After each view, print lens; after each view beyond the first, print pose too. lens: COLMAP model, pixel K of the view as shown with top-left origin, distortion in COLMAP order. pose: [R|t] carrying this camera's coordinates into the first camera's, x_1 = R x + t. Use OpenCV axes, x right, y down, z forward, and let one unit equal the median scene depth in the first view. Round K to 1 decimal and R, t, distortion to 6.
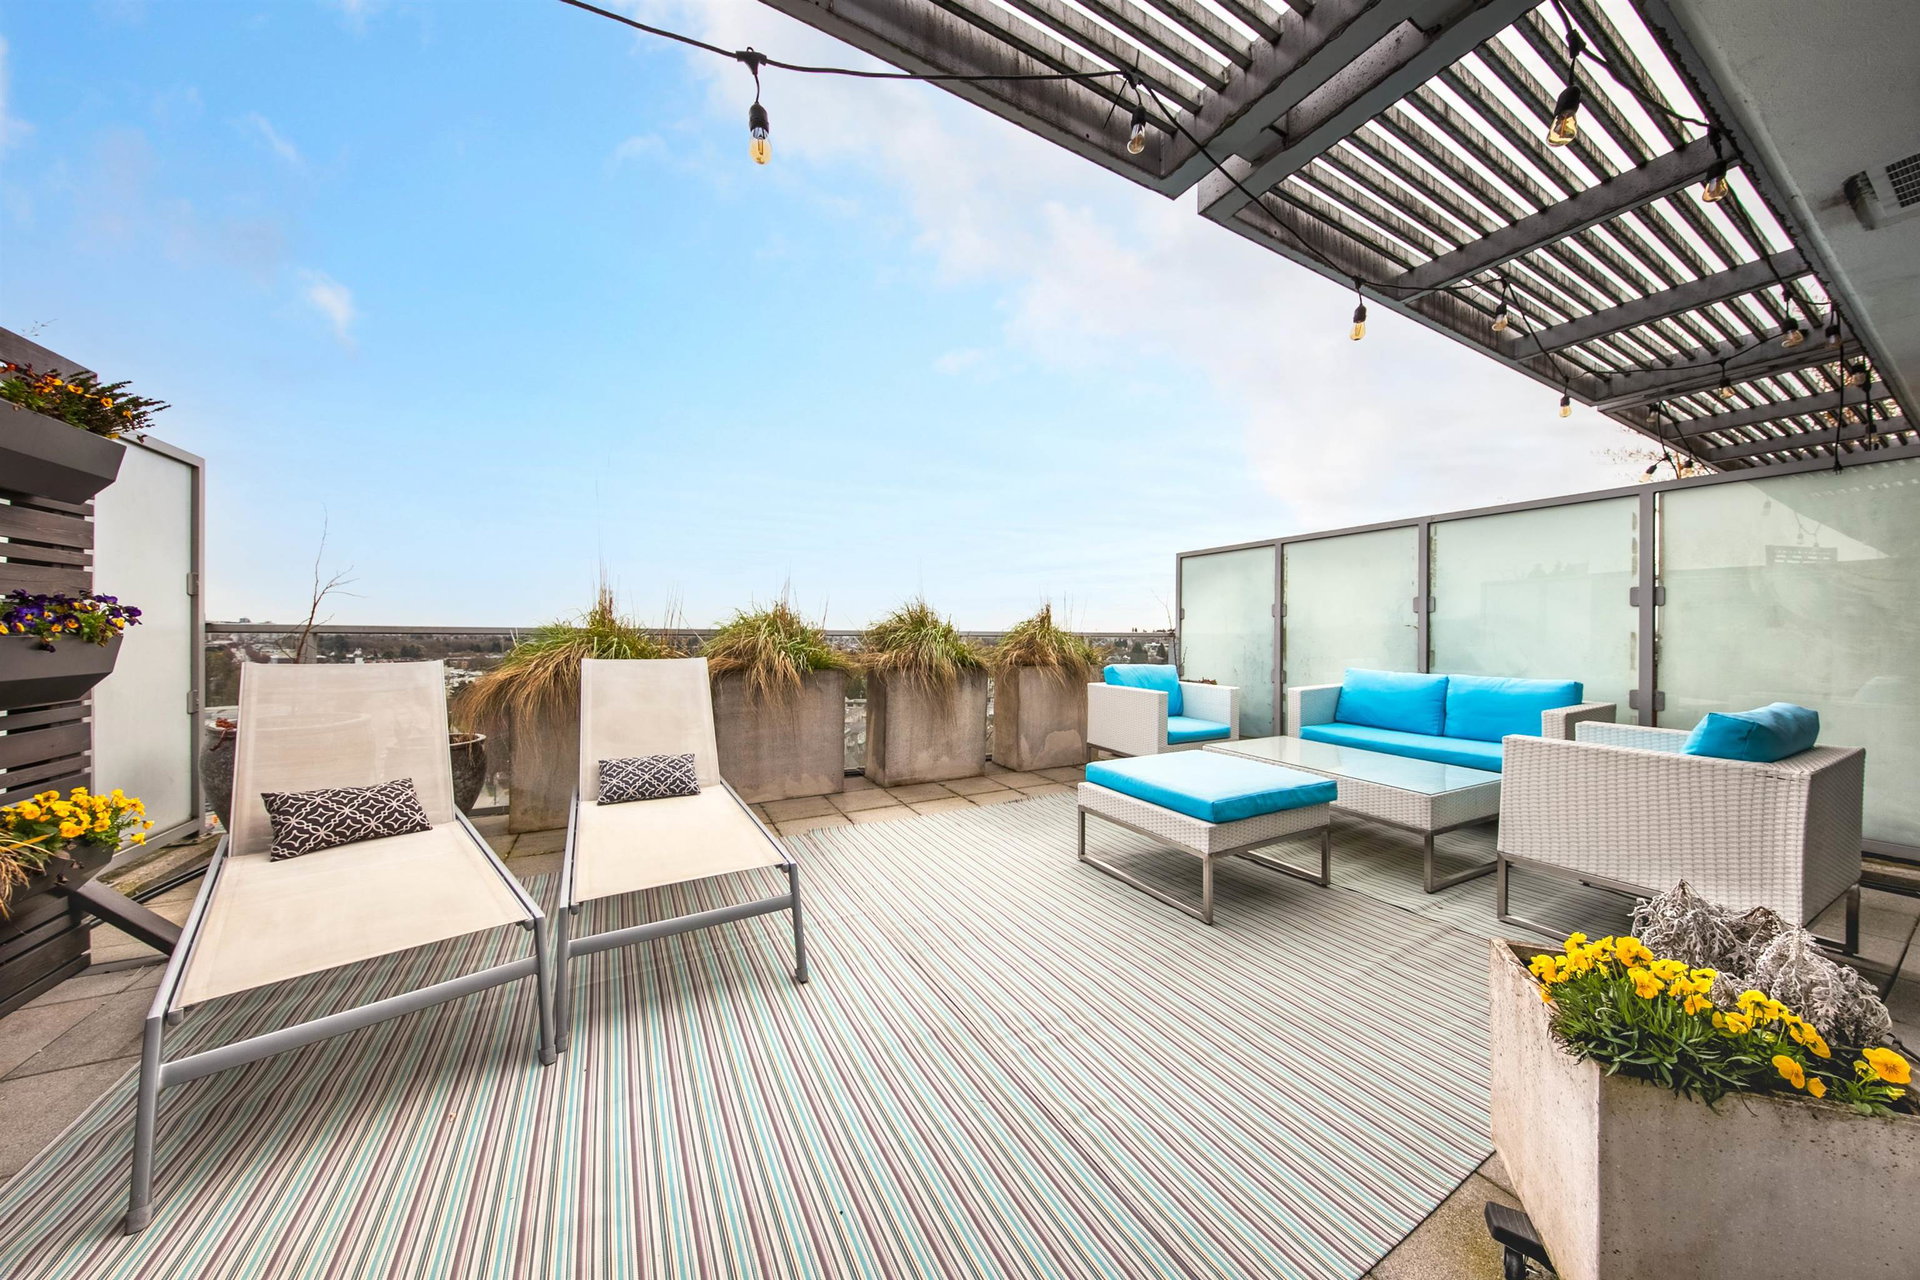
lens RADIAL K [[615.4, 0, 951.6], [0, 615.4, 631.0], [0, 0, 1]] dist [0.001873, -0.001430]
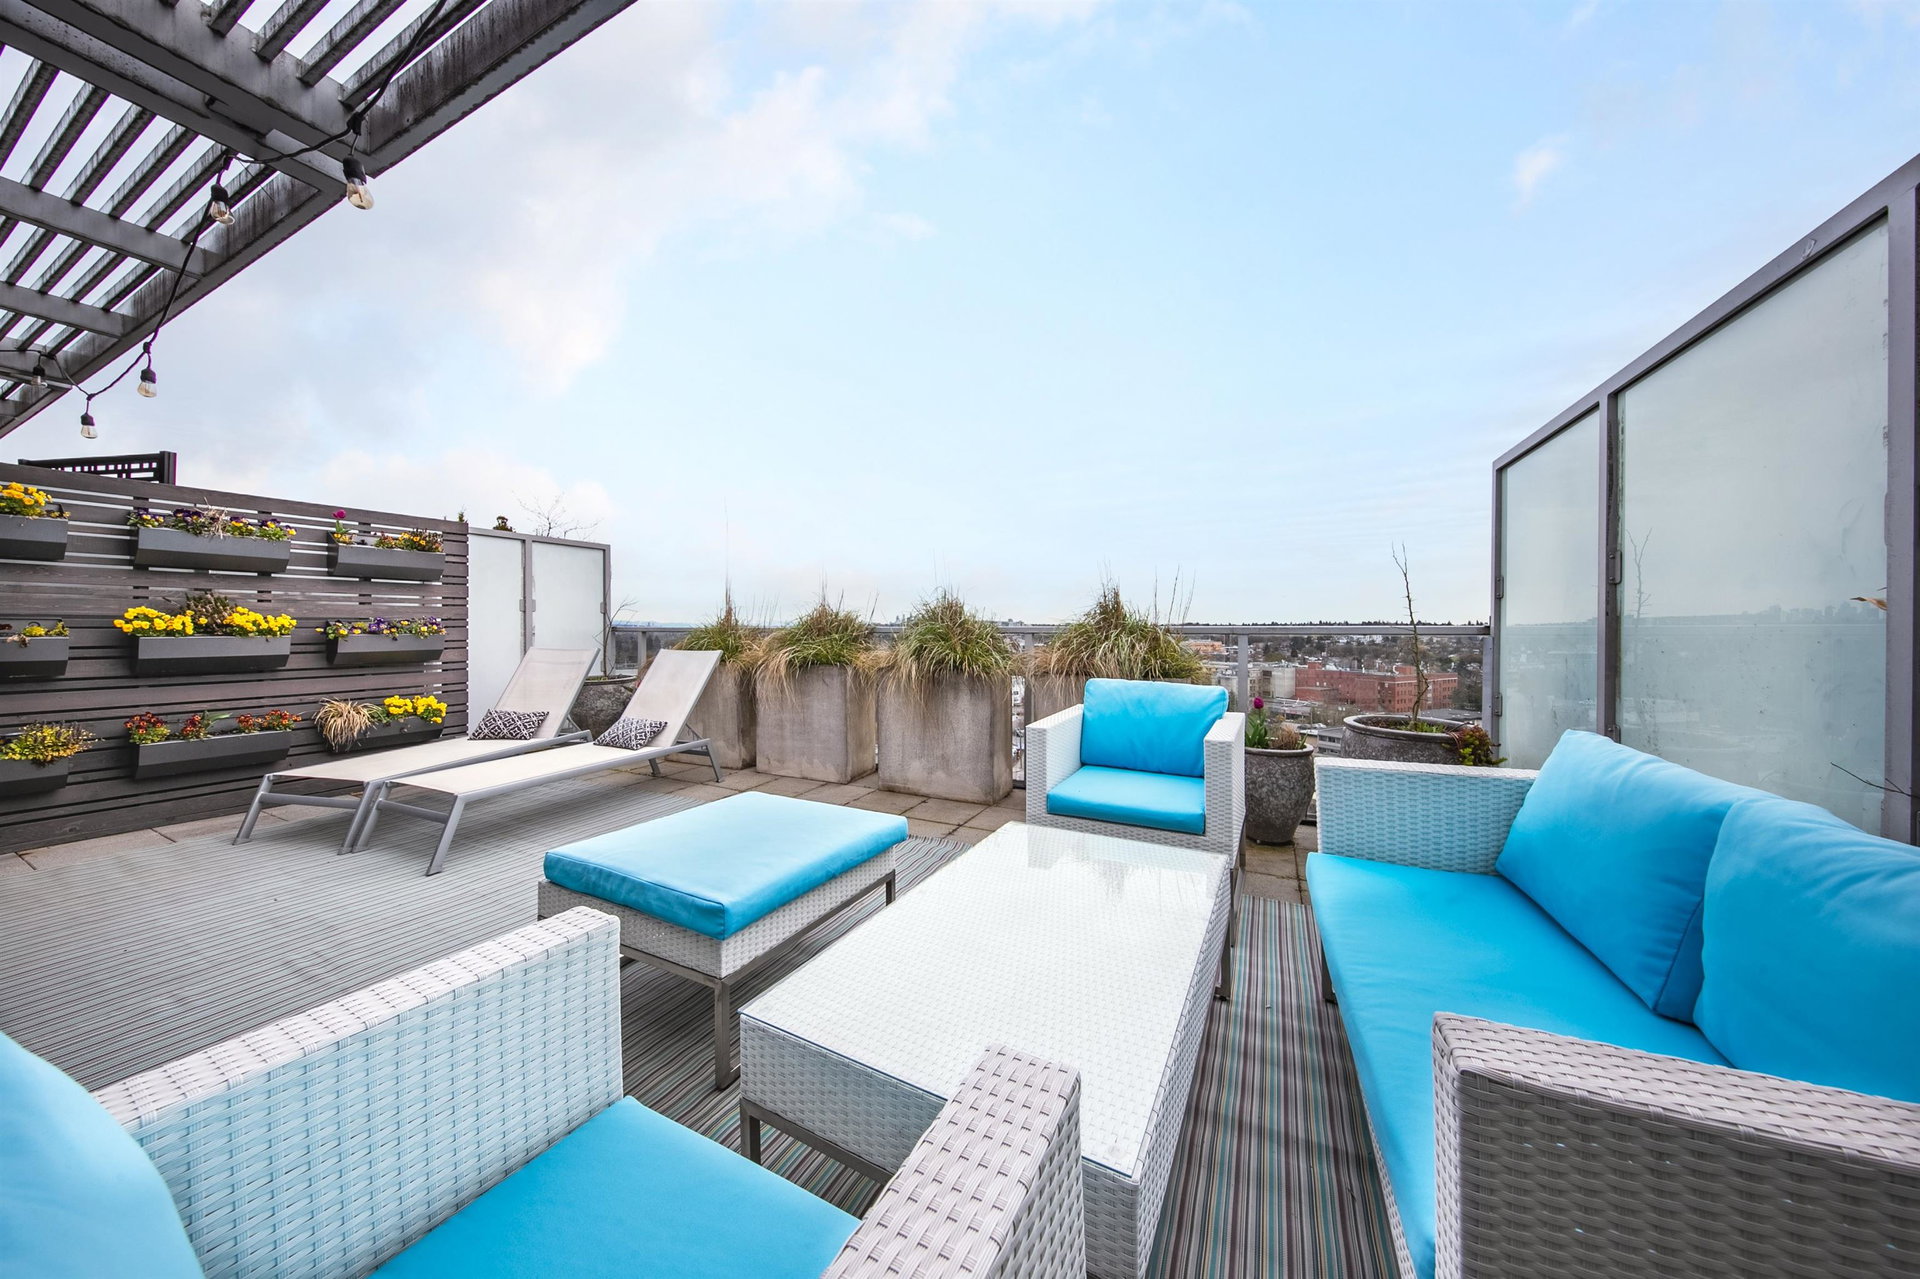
lens RADIAL K [[615.4, 0, 951.6], [0, 615.4, 630.5], [0, 0, 1]] dist [0.001873, -0.001430]
pose [[0.566287, -0.000930, -0.824207, 0.728678], [0.010249, 0.999930, 0.005914, -0.000824], [0.824144, -0.011796, 0.566257, 0.528245]]
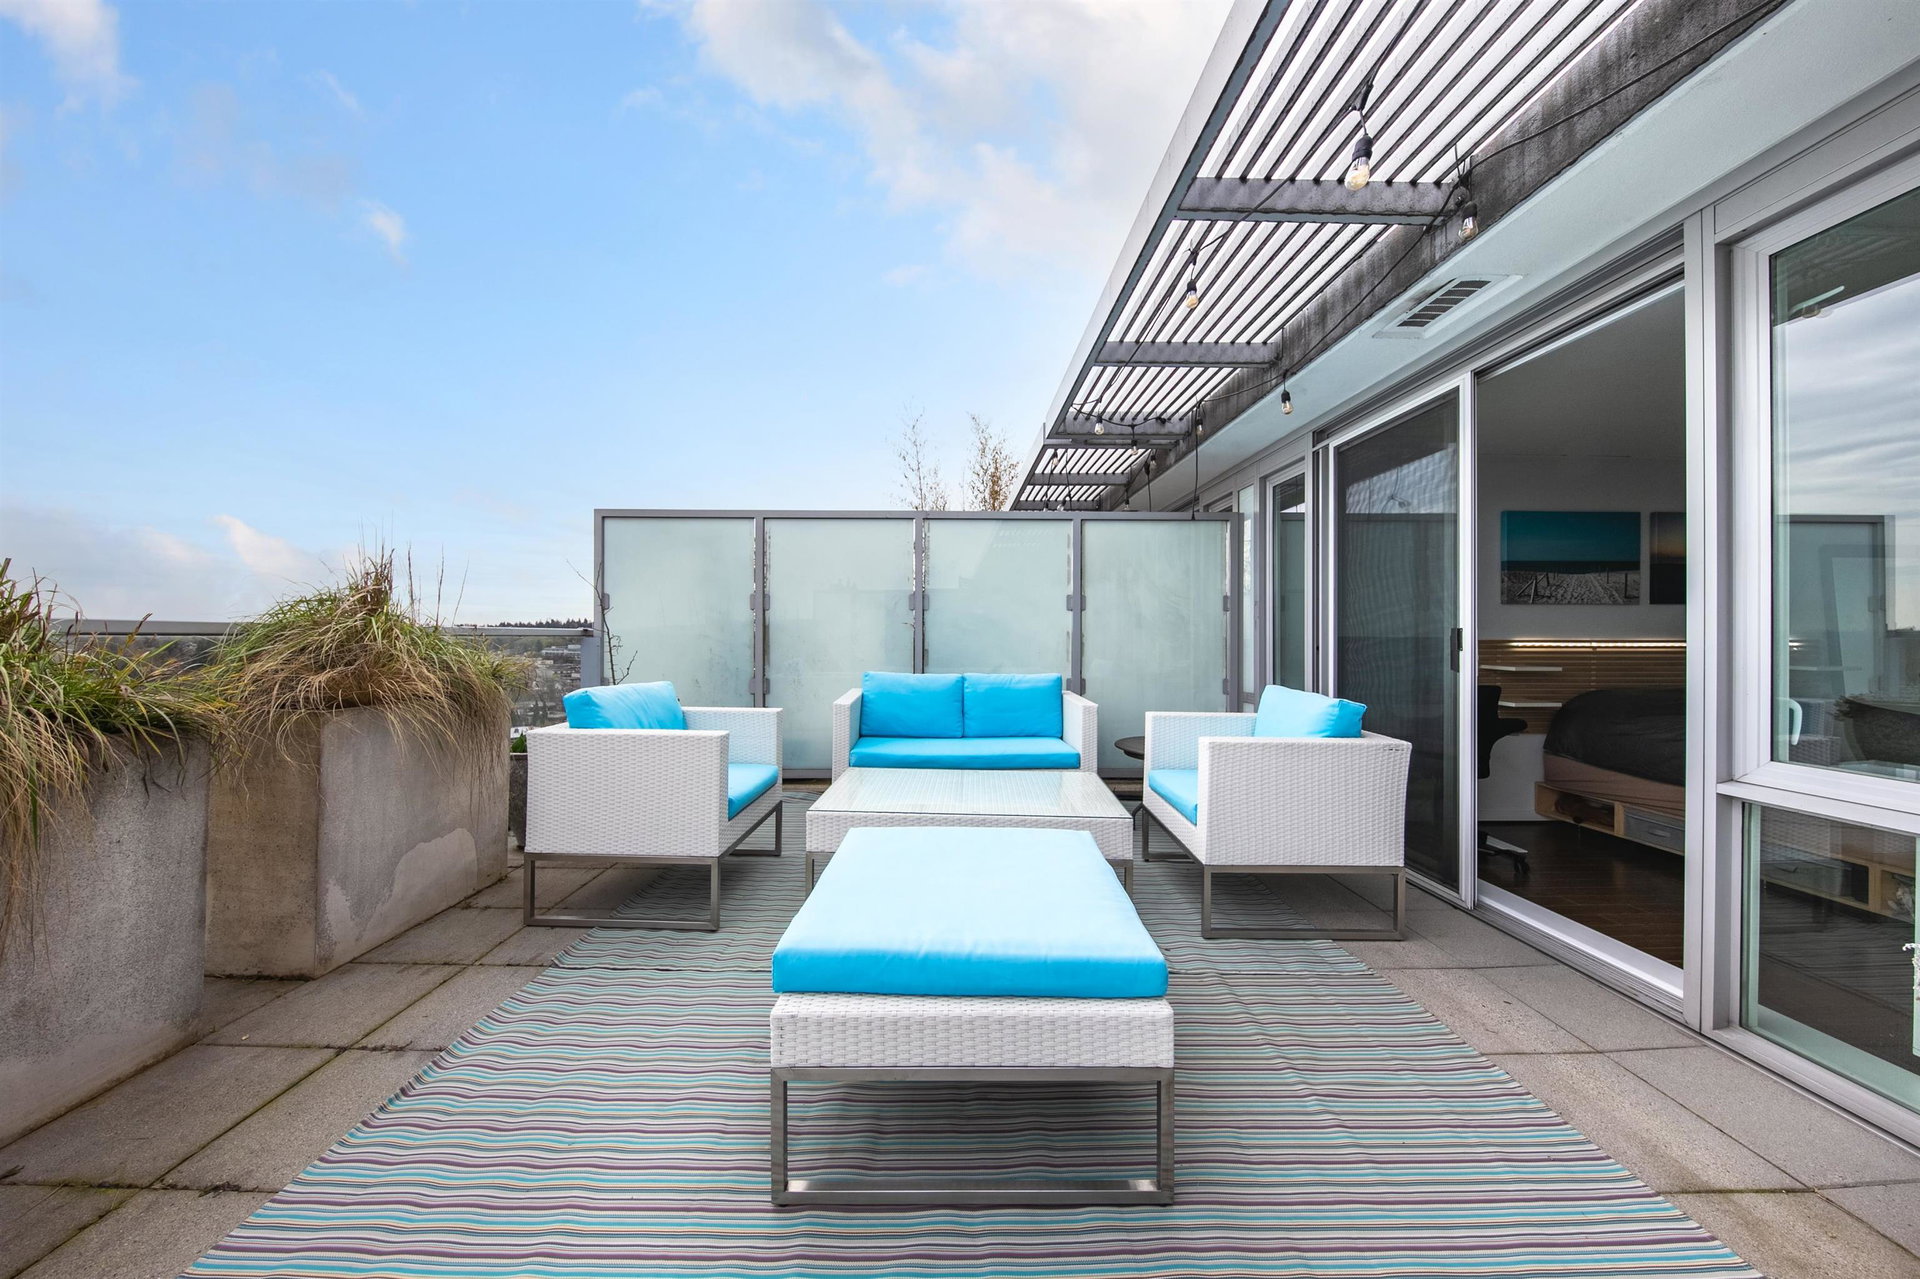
lens RADIAL K [[606.7, 0, 960.0], [0, 606.7, 639.5], [0, 0, 1]] dist [-0.000268, -0.004329]
pose [[0.454098, -0.006194, 0.890930, -0.051491], [-0.007705, 0.999911, 0.010879, 0.005051], [-0.890918, -0.011805, 0.454010, 0.497626]]
